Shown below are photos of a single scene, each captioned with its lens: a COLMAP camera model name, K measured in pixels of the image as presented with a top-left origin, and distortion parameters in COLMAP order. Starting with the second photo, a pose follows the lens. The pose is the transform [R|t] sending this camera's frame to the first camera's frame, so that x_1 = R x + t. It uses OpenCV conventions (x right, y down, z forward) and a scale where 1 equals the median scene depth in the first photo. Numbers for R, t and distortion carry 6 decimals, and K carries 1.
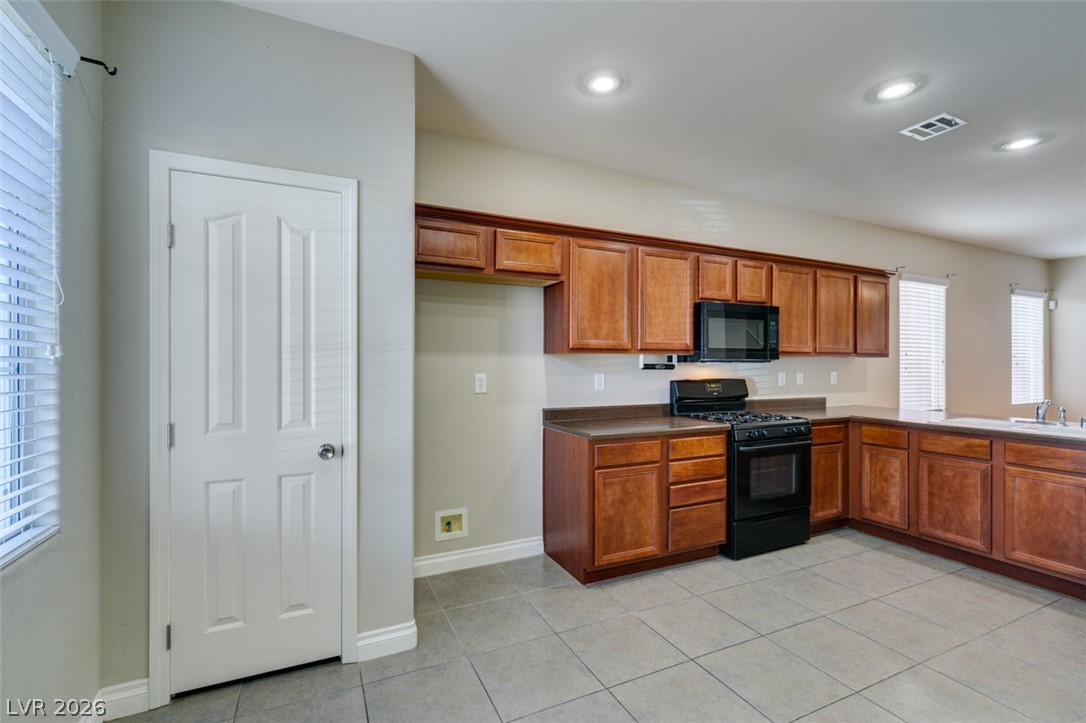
lens RADIAL K [[484.8, 0, 541.6], [0, 484.8, 364.5], [0, 0, 1]] dist [0.002298, -0.000503]
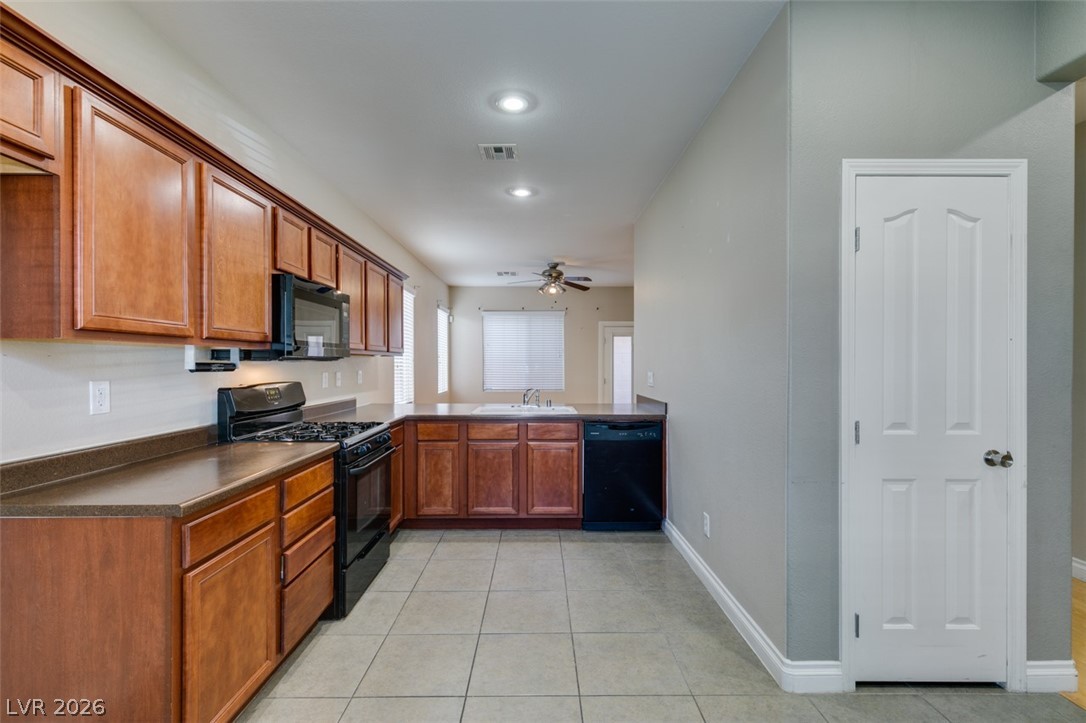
lens RADIAL K [[484.8, 0, 541.6], [0, 484.8, 364.5], [0, 0, 1]] dist [0.002298, -0.000503]
pose [[0.423268, -0.005272, 0.905989, -0.162419], [0.002988, 0.999986, 0.004423, -0.000294], [-0.906000, 0.000835, 0.423278, 0.393155]]
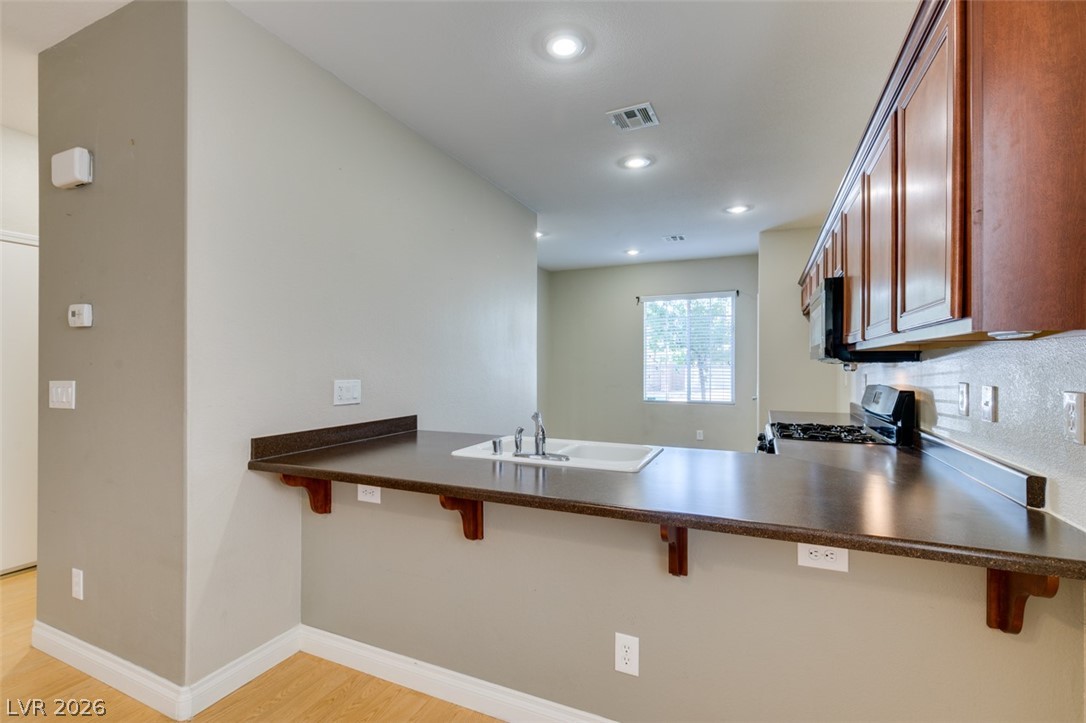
lens RADIAL K [[484.8, 0, 541.6], [0, 484.8, 364.5], [0, 0, 1]] dist [0.002298, -0.000503]
pose [[-0.764537, -0.003718, -0.644569, 1.425934], [-0.003512, 0.999993, -0.001603, 0.002410], [0.644570, 0.001038, -0.764544, 1.475669]]
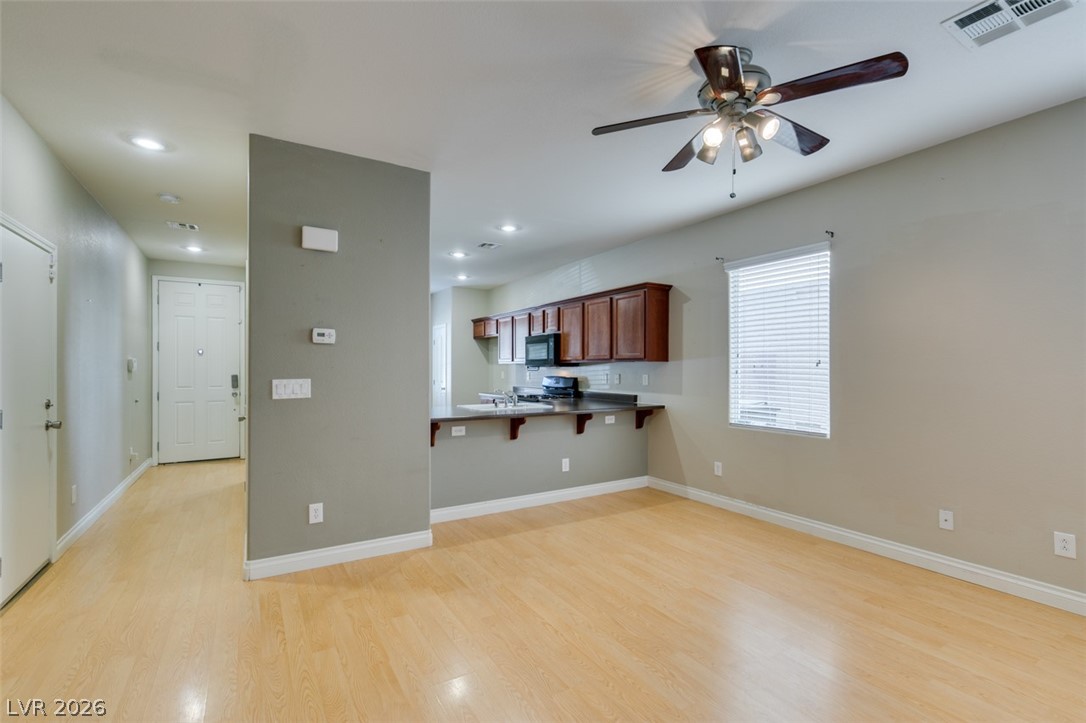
lens RADIAL K [[484.8, 0, 541.6], [0, 484.8, 364.5], [0, 0, 1]] dist [0.002298, -0.000503]
pose [[0.099101, -0.009375, -0.995033, 2.510178], [-0.002637, 0.999950, -0.009684, 0.005302], [0.995074, 0.003583, 0.099072, 0.929389]]
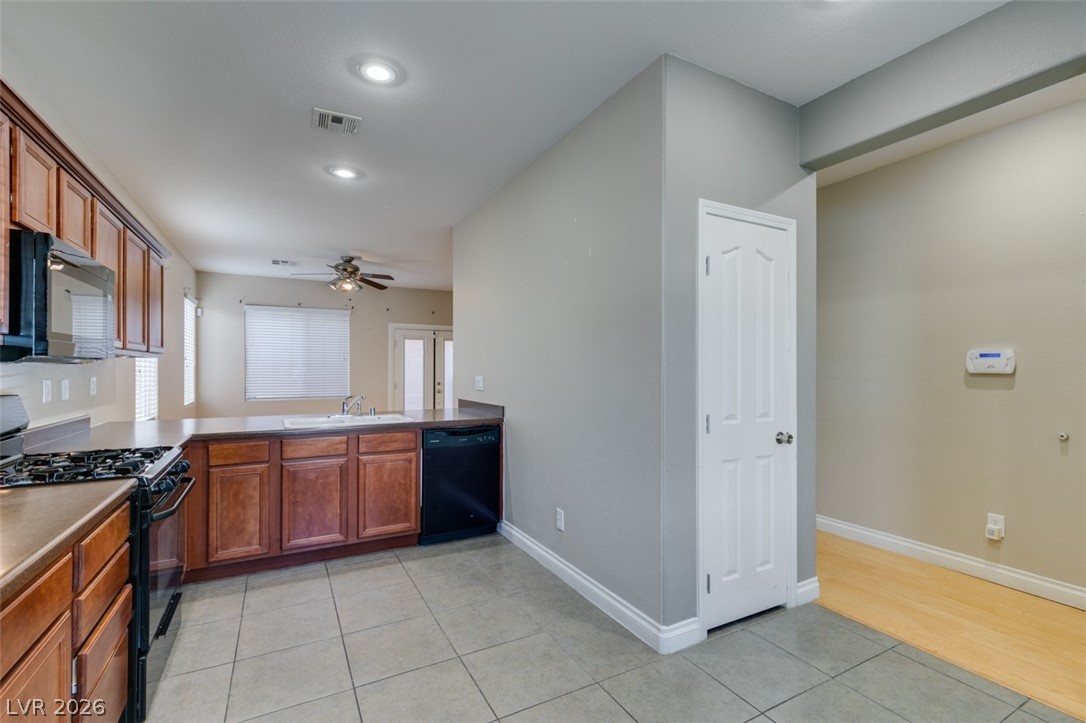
lens RADIAL K [[484.8, 0, 541.6], [0, 484.8, 364.5], [0, 0, 1]] dist [0.002298, -0.000503]
pose [[-0.049619, 0.003142, 0.998763, -0.170747], [0.001027, 0.999995, -0.003095, -0.000409], [-0.998768, 0.000872, -0.049622, 0.579185]]
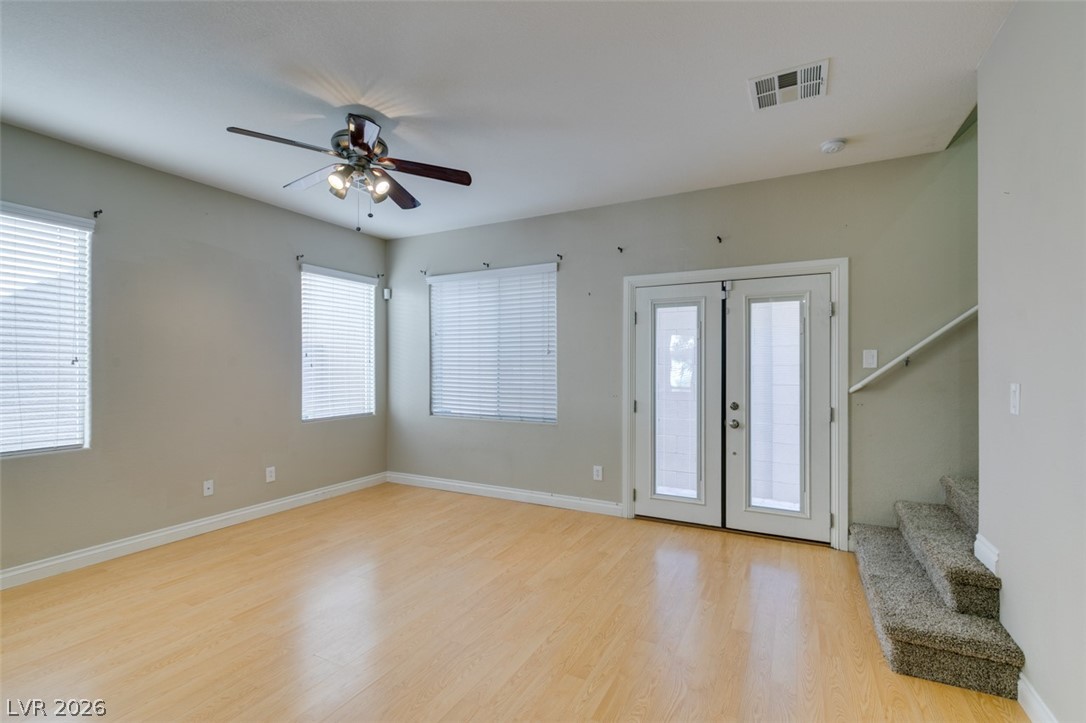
lens RADIAL K [[486.7, 0, 541.6], [0, 486.7, 364.2], [0, 0, 1]] dist [0.000588, -0.000781]
pose [[0.800247, -0.000103, 0.599671, 1.575551], [0.002875, 0.999989, -0.003665, 0.002113], [-0.599664, 0.004657, 0.800238, 0.368550]]
